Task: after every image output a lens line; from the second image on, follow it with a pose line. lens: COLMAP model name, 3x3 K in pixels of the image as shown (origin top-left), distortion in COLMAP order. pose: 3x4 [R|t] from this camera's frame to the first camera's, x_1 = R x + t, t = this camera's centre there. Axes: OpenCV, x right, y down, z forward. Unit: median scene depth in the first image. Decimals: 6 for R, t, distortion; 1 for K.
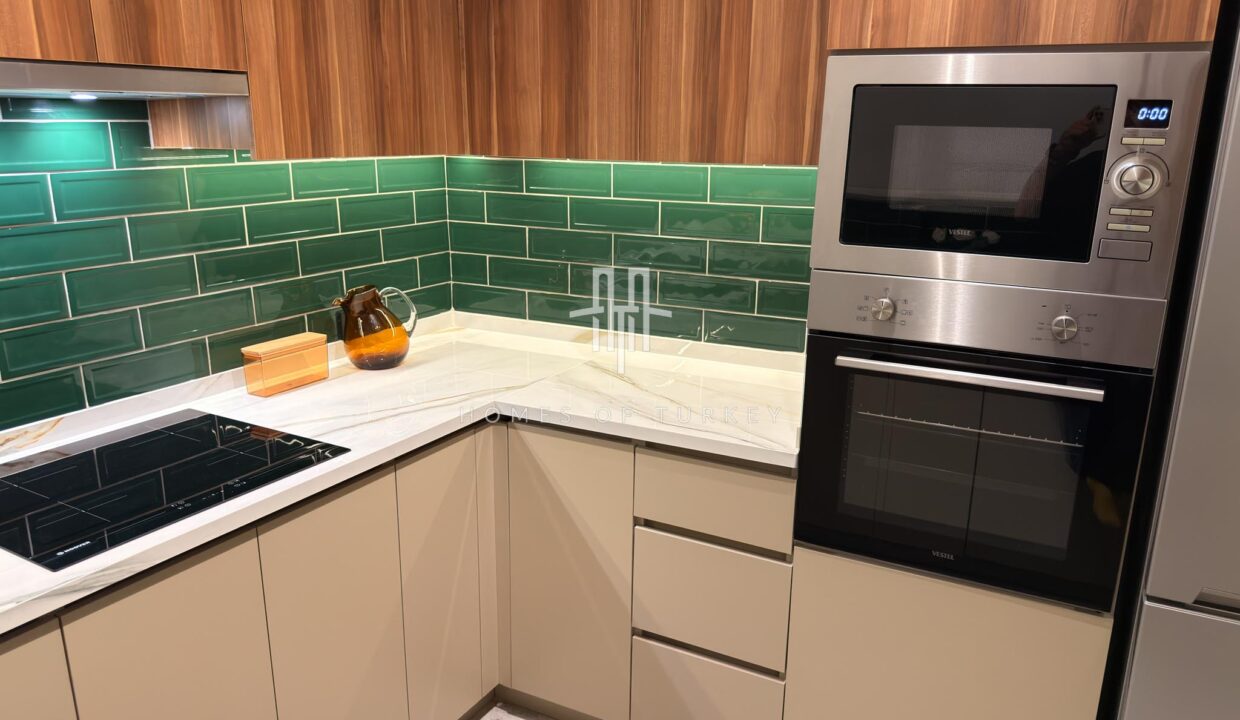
lens RADIAL K [[875.1, 0, 623.4], [0, 875.1, 364.0], [0, 0, 1]] dist [0.072936, -0.105803]
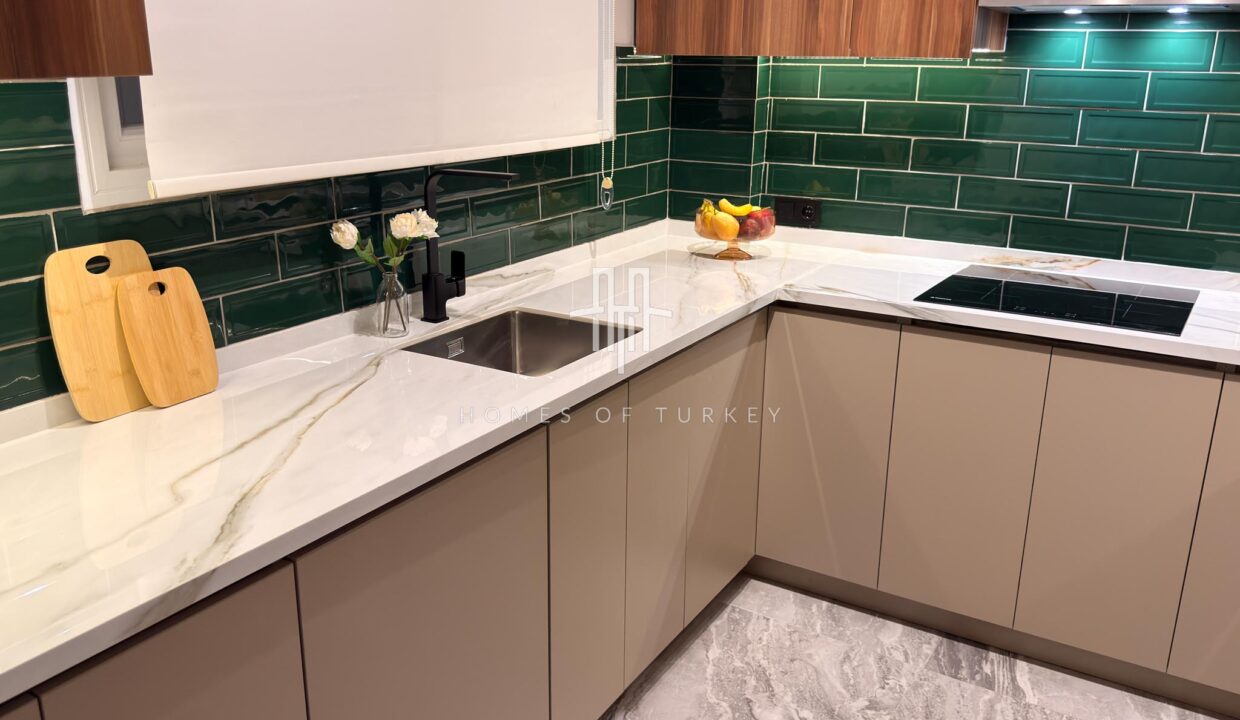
lens RADIAL K [[1016.6, 0, 617.2], [0, 1016.6, 366.2], [0, 0, 1]] dist [0.073889, -0.117309]
pose [[-0.046772, 0.289756, -0.955957, 0.846173], [-0.274535, 0.916422, 0.291205, -0.040163], [0.960439, 0.276064, 0.036685, 0.283535]]
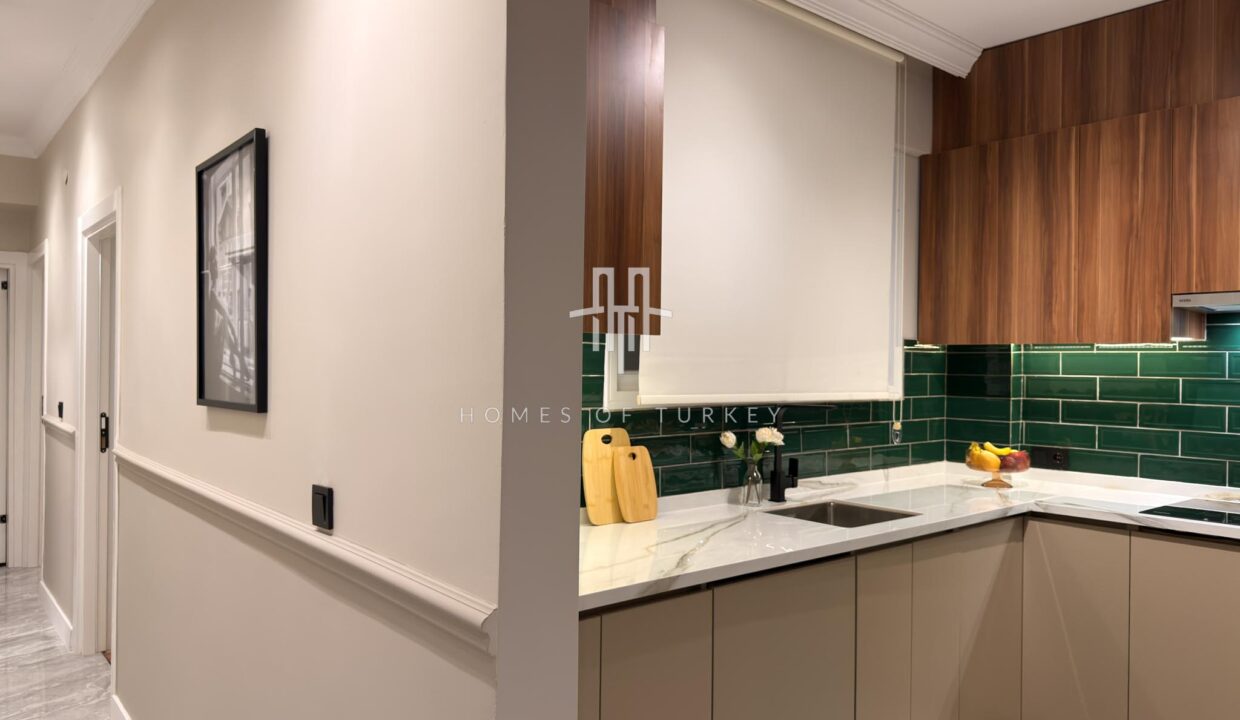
lens RADIAL K [[875.1, 0, 617.0], [0, 875.1, 356.6], [0, 0, 1]] dist [0.072936, -0.105803]
pose [[-0.358674, -0.018951, -0.933271, 1.283034], [-0.261866, 0.961690, 0.081112, 0.012645], [0.895979, 0.273485, -0.349896, 0.329675]]
